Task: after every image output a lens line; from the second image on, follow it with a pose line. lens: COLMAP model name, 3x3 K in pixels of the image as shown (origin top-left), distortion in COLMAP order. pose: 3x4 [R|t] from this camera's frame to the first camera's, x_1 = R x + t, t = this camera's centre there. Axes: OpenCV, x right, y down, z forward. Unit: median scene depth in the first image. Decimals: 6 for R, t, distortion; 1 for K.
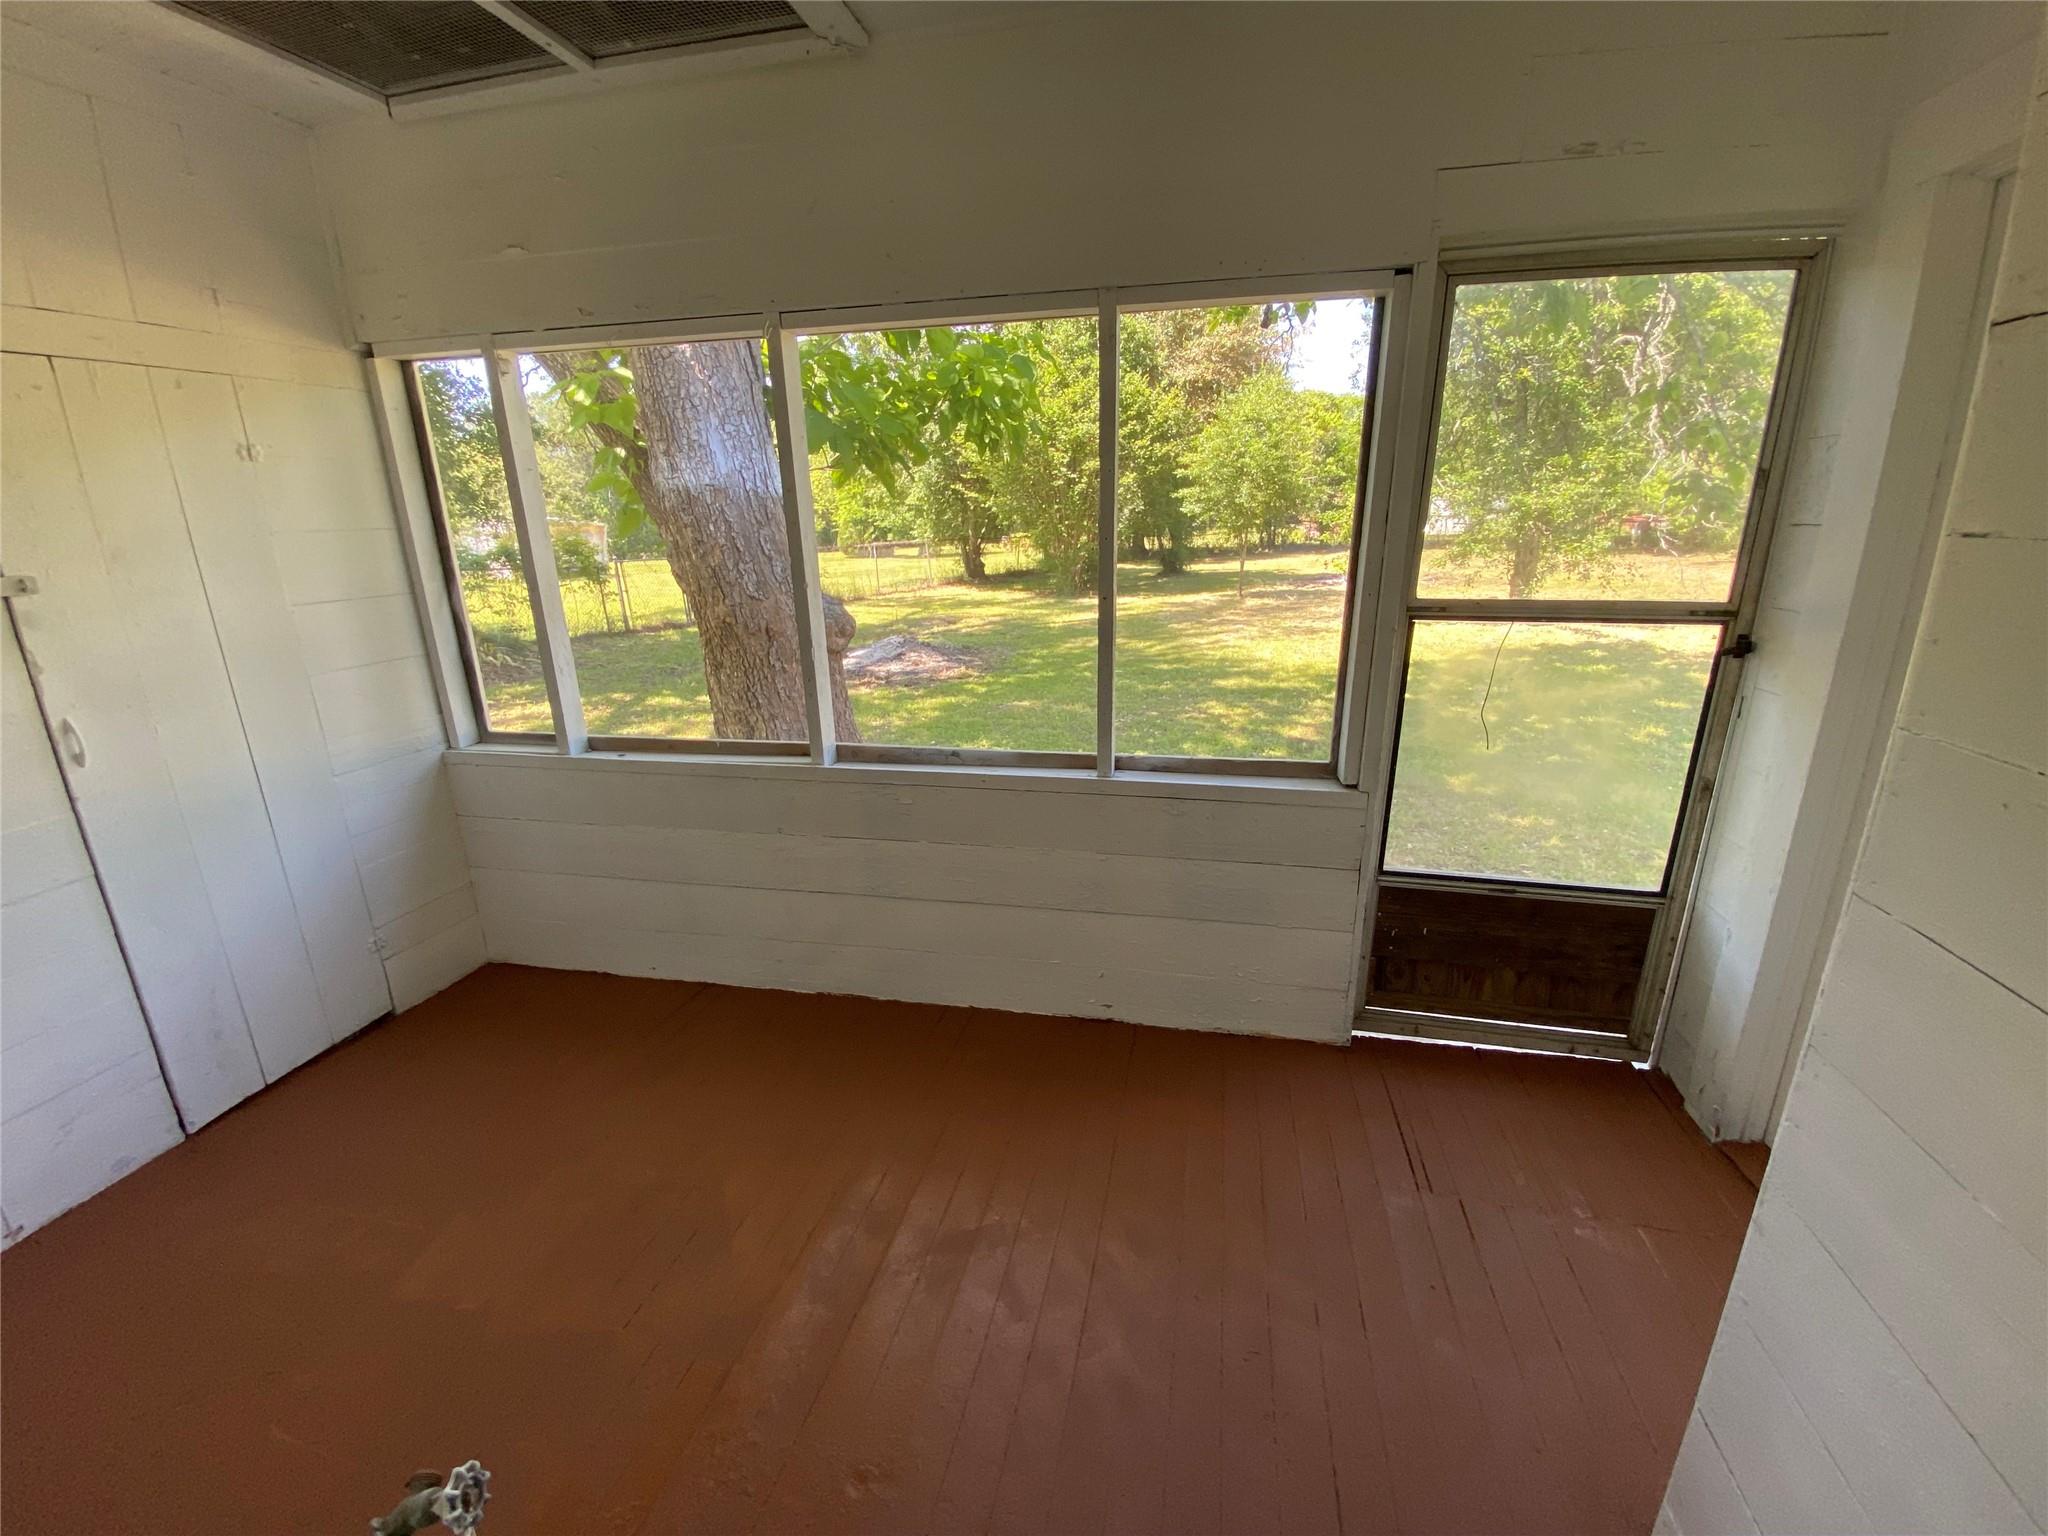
lens RADIAL K [[839.1, 0, 1026.7], [0, 839.1, 773.3], [0, 0, 1]] dist [0.027247, -0.024341]
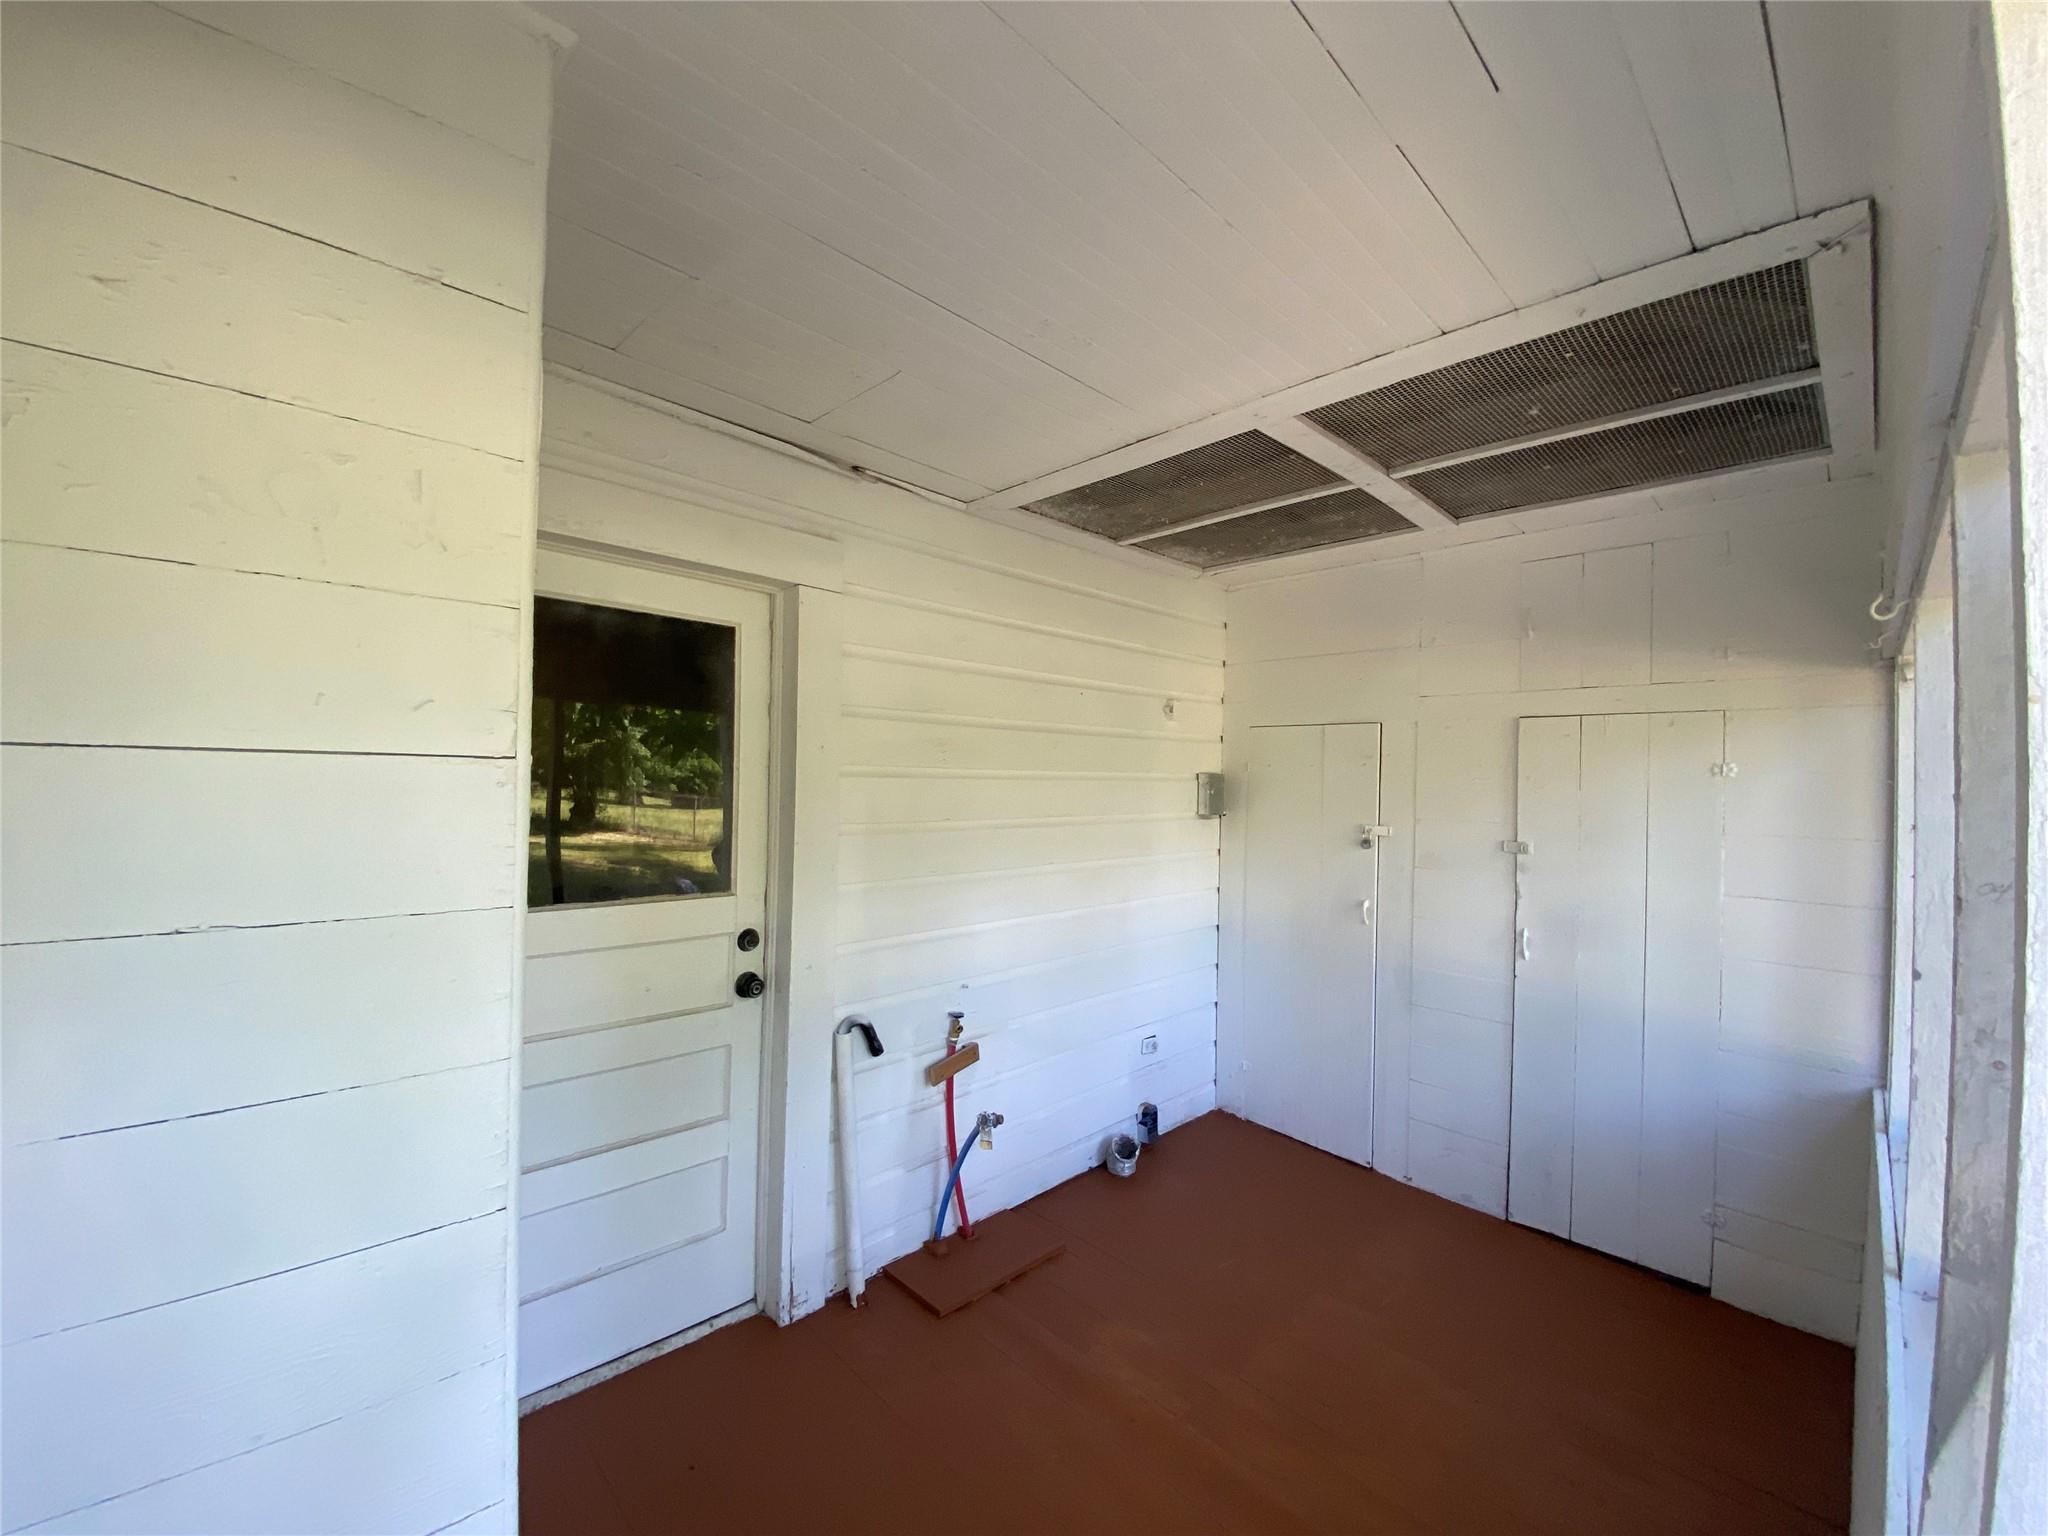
lens RADIAL K [[839.1, 0, 1026.7], [0, 839.1, 773.3], [0, 0, 1]] dist [0.027247, -0.024341]
pose [[-0.564106, 0.000619, -0.825702, 0.676826], [-0.247593, 0.953857, 0.169866, -0.348004], [0.787707, 0.300261, -0.537924, 0.901933]]
